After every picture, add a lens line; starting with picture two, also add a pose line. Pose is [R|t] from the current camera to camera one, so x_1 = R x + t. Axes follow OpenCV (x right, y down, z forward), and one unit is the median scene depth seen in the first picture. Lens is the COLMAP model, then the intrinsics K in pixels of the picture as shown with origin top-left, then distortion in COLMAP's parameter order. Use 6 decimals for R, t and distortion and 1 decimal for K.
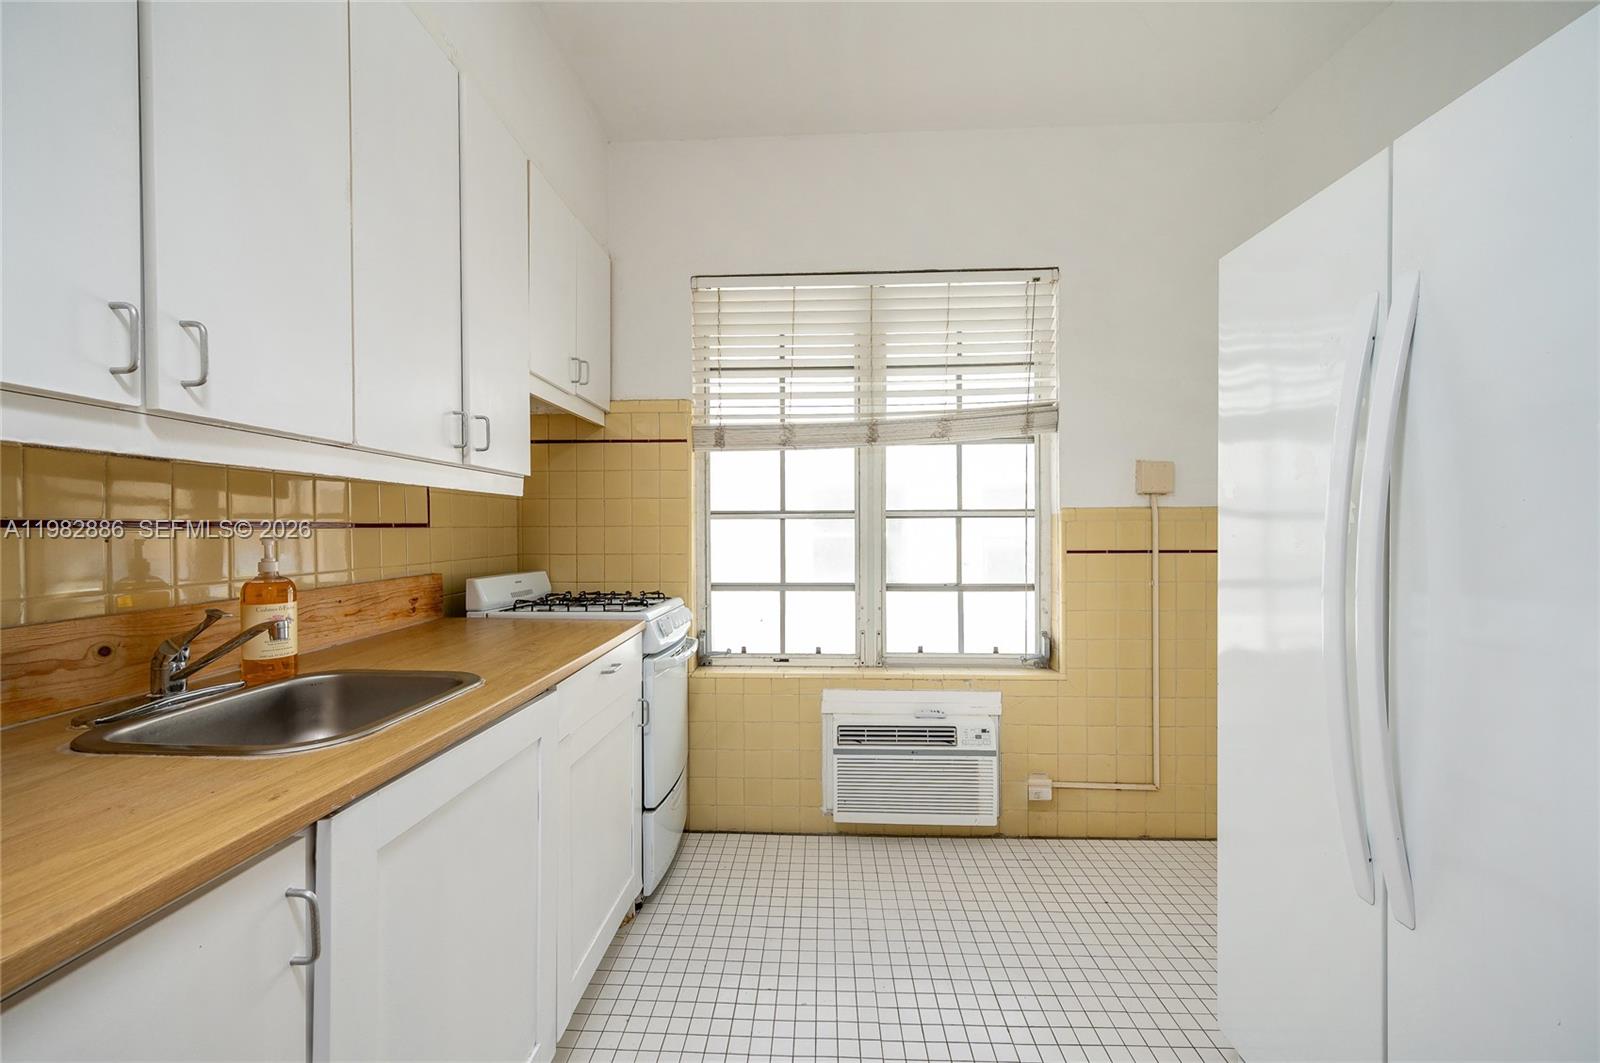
lens RADIAL K [[640.9, 0, 804.6], [0, 640.9, 538.6], [0, 0, 1]] dist [-0.001645, 0.000105]
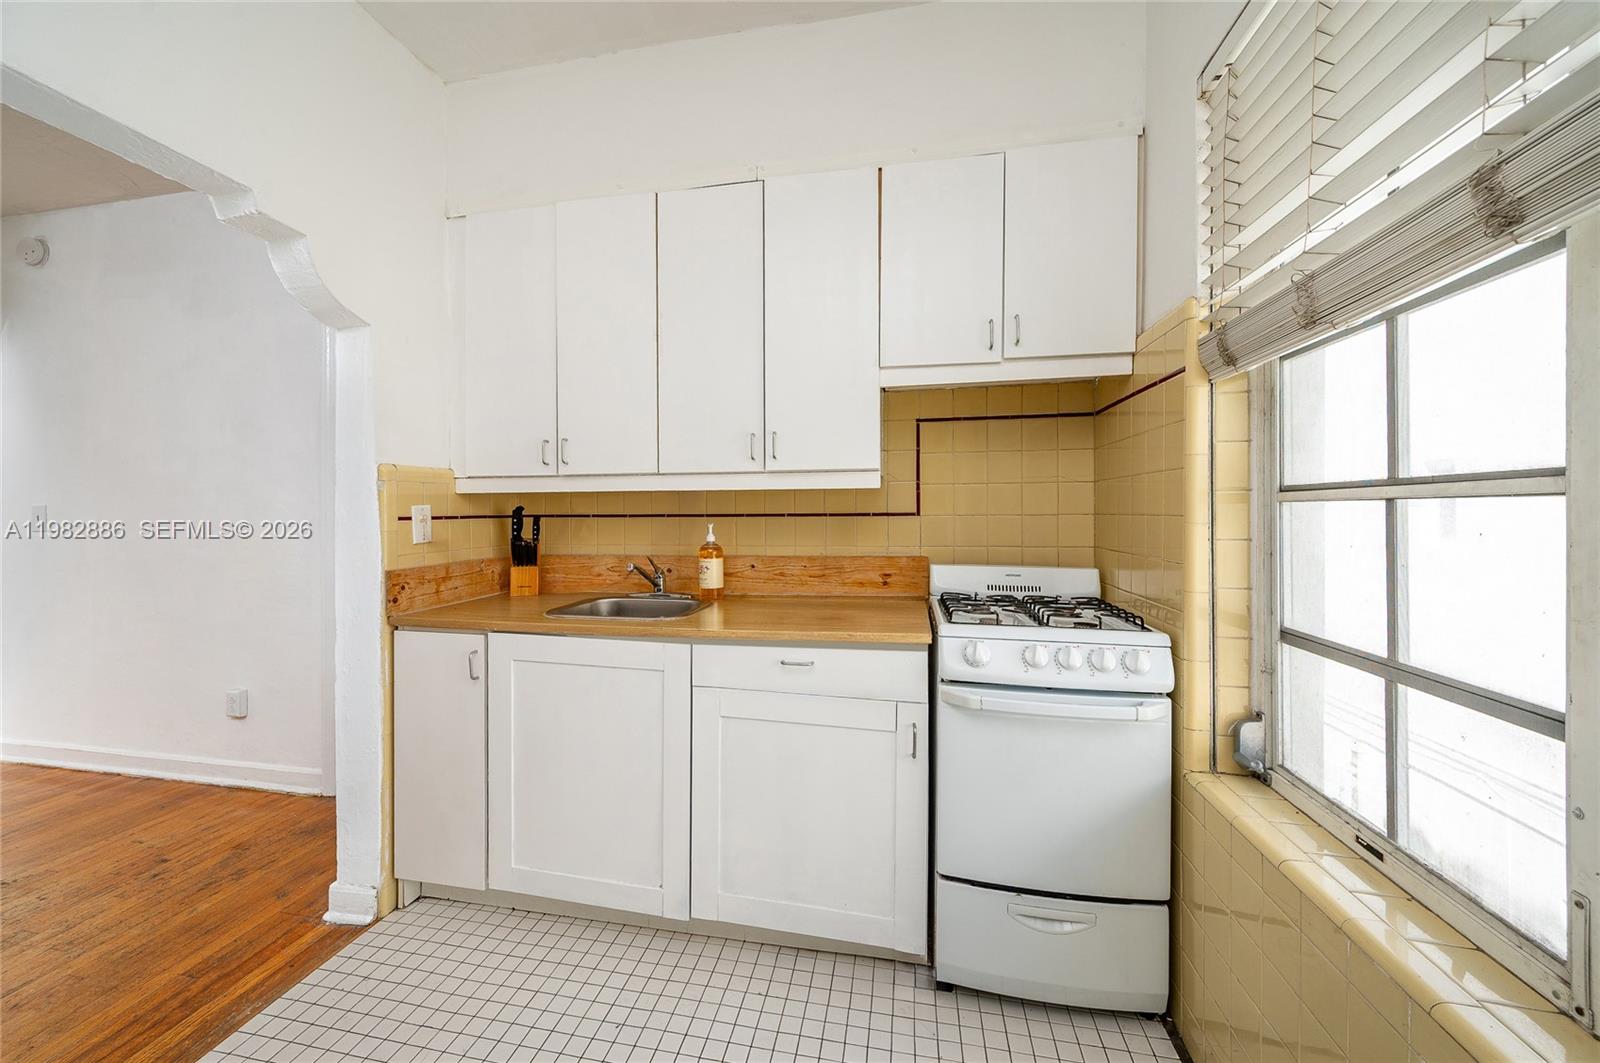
lens RADIAL K [[625.6, 0, 795.8], [0, 625.6, 539.8], [0, 0, 1]] dist [0.002273, 0.000042]
pose [[-0.159029, 0.050185, -0.985998, 0.426871], [-0.009481, 0.998584, 0.052355, -0.023679], [0.987228, 0.017674, -0.158328, 0.732196]]
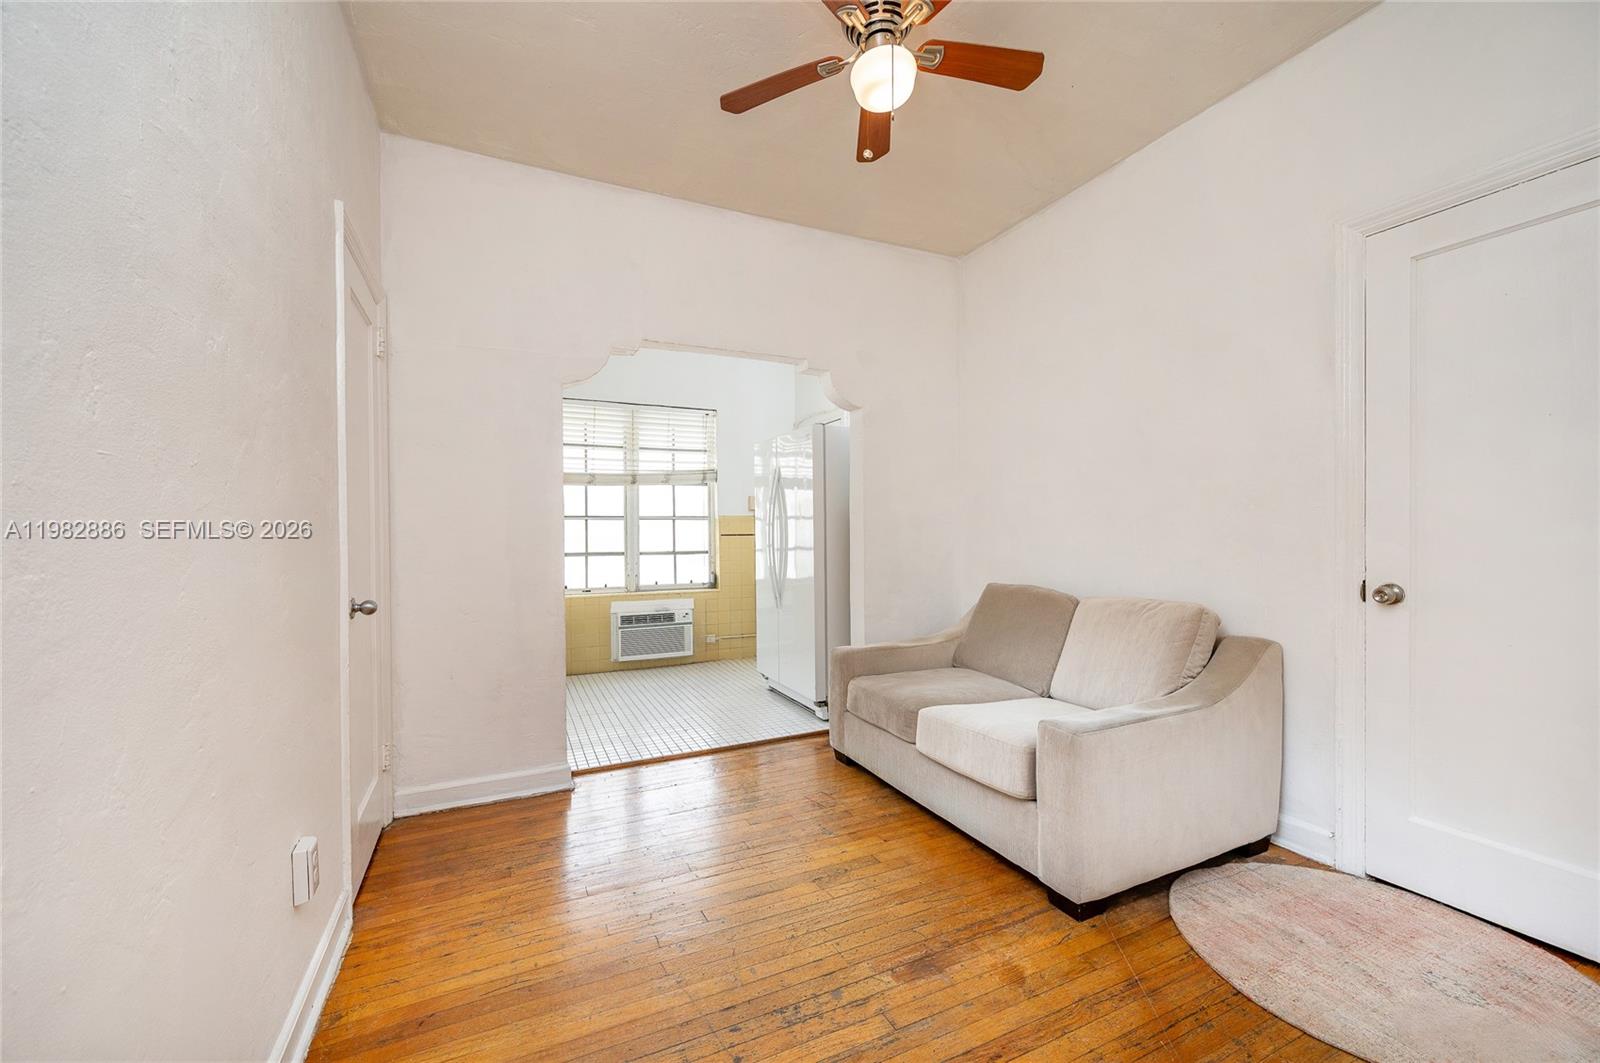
lens RADIAL K [[625.6, 0, 795.8], [0, 625.6, 539.8], [0, 0, 1]] dist [0.002273, 0.000042]
pose [[0.893921, -0.006917, 0.448170, -0.339196], [0.012053, 0.999890, -0.008608, 0.057885], [-0.448062, 0.013096, 0.893907, -1.072308]]
